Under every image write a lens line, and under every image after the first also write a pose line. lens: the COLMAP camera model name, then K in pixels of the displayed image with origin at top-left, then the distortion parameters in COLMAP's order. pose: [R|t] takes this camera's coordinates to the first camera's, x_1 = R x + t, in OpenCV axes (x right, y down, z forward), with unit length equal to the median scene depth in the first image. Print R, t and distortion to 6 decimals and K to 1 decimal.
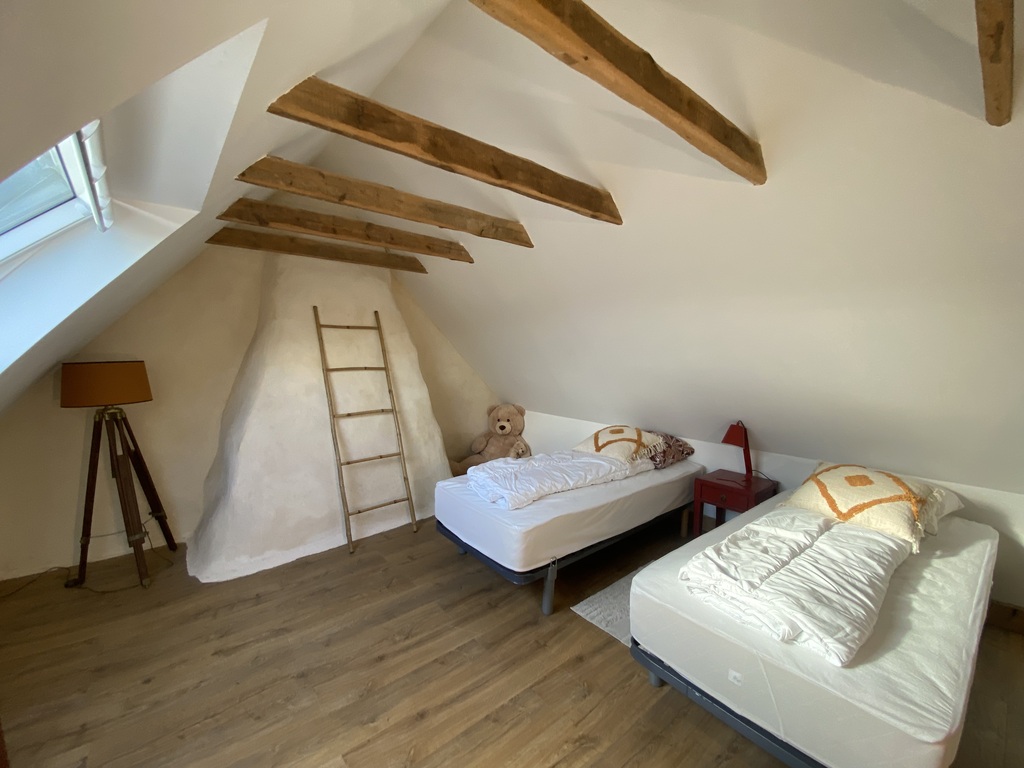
lens RADIAL K [[412.4, 0, 511.3], [0, 412.4, 418.7], [0, 0, 1]] dist [-0.000645, -0.000131]
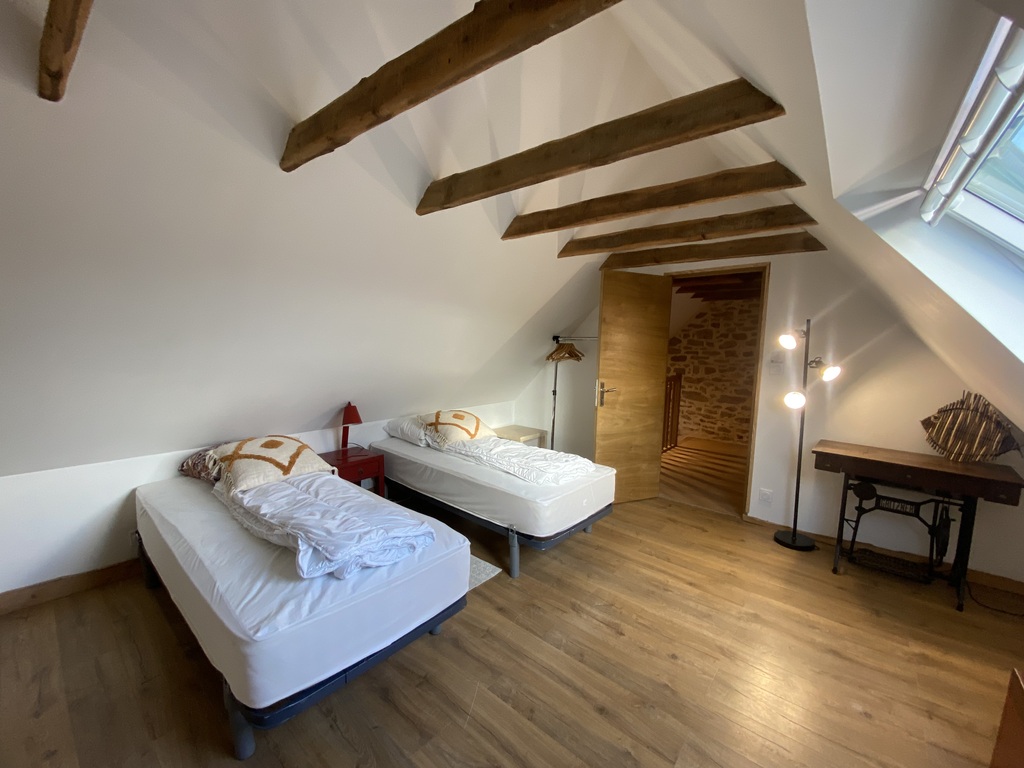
lens RADIAL K [[413.5, 0, 512.0], [0, 413.5, 384.0], [0, 0, 1]] dist [-0.022394, -0.000204]
pose [[-0.168810, -0.110722, 0.979410, -0.981088], [0.151232, 0.978995, 0.136741, -0.206581], [-0.973977, 0.171201, -0.148519, 1.131243]]
